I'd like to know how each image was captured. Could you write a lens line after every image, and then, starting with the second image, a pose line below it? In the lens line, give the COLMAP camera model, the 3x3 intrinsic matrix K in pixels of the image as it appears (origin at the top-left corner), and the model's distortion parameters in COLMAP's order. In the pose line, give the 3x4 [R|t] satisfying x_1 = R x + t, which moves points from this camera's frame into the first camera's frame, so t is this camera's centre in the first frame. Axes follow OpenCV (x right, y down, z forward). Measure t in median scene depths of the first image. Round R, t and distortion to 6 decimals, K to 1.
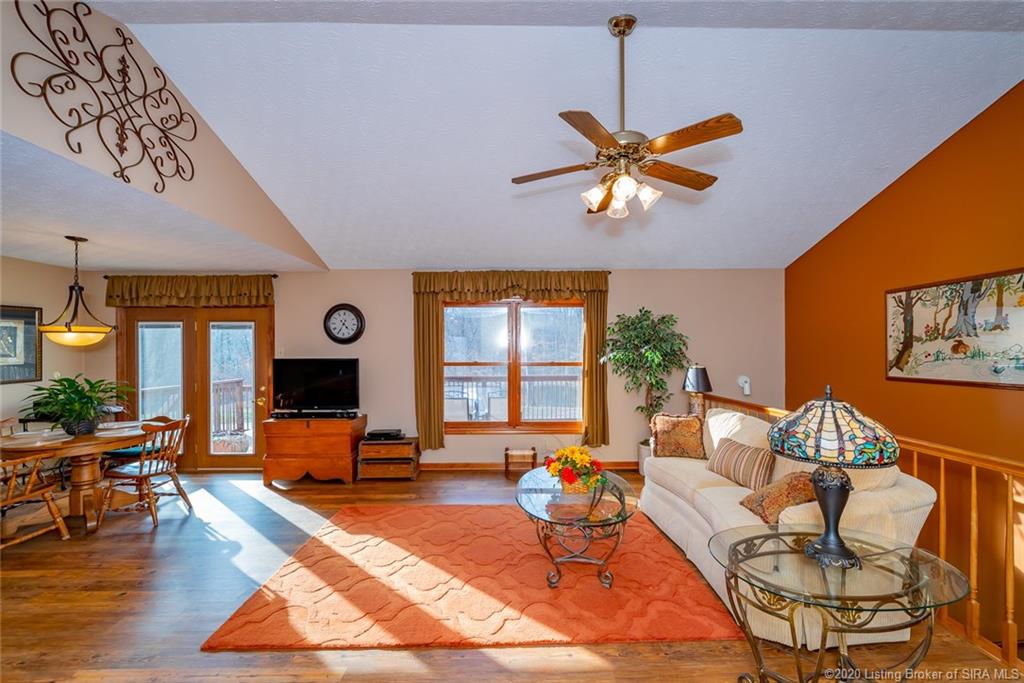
lens RADIAL K [[410.8, 0, 517.7], [0, 410.8, 349.7], [0, 0, 1]] dist [-0.004749, 0.000114]
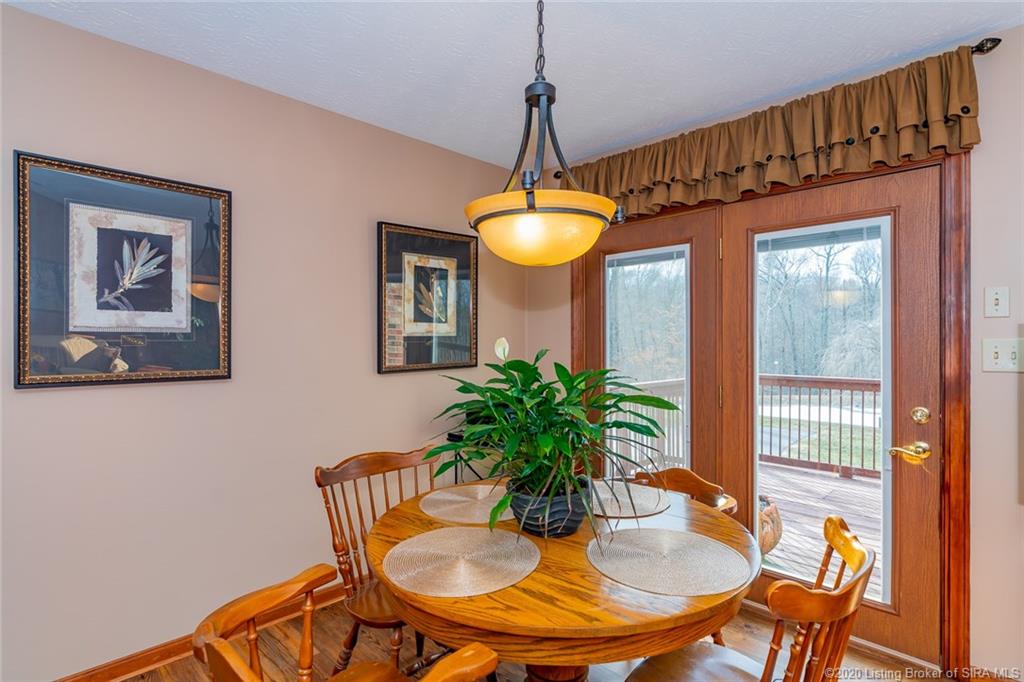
lens RADIAL K [[546.0, 0, 515.4], [0, 546.0, 341.9], [0, 0, 1]] dist [0.017582, -0.000527]
pose [[0.697998, -0.001789, -0.716097, -0.644368], [0.001459, 0.999998, -0.001077, 0.045964], [0.716098, -0.000293, 0.698000, 0.558494]]
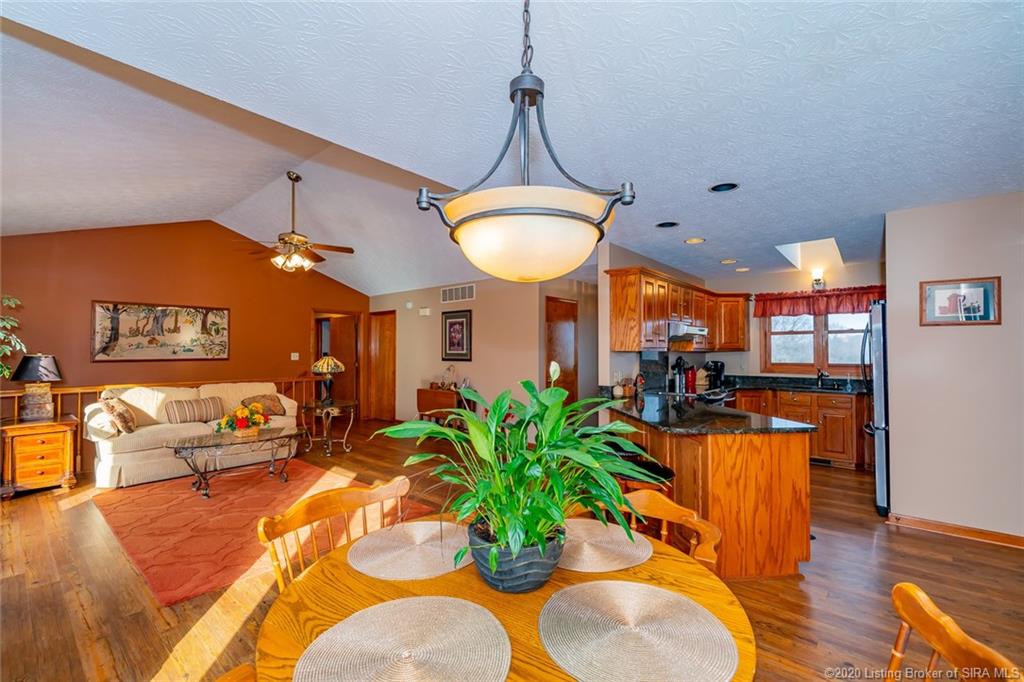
lens RADIAL K [[439.2, 0, 511.1], [0, 439.2, 340.7], [0, 0, 1]] dist [-0.001059, -0.000433]
pose [[-0.749123, 0.019217, 0.662152, -1.073448], [0.000689, 0.999601, -0.028231, 0.037101], [-0.662430, -0.020692, -0.748838, 1.045923]]
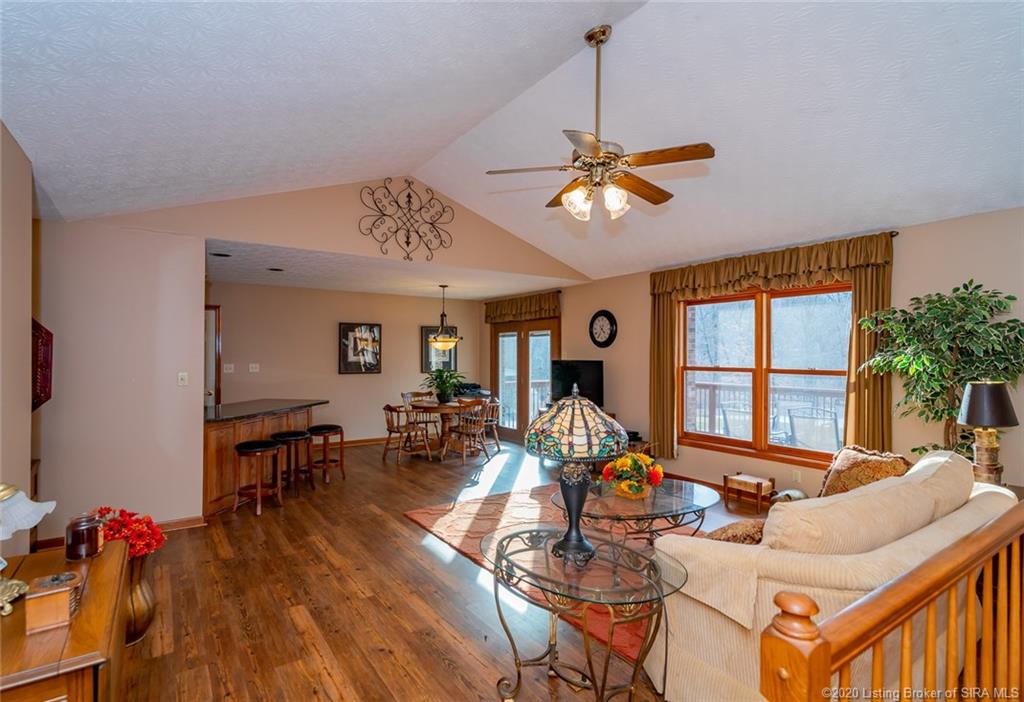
lens RADIAL K [[503.0, 0, 504.2], [0, 503.0, 351.2], [0, 0, 1]] dist [0.001862, 0.000022]
pose [[0.550787, -0.002745, -0.834642, 0.655836], [-0.003824, 0.999976, -0.005812, 0.005698], [0.834637, 0.006393, 0.550763, 0.060918]]
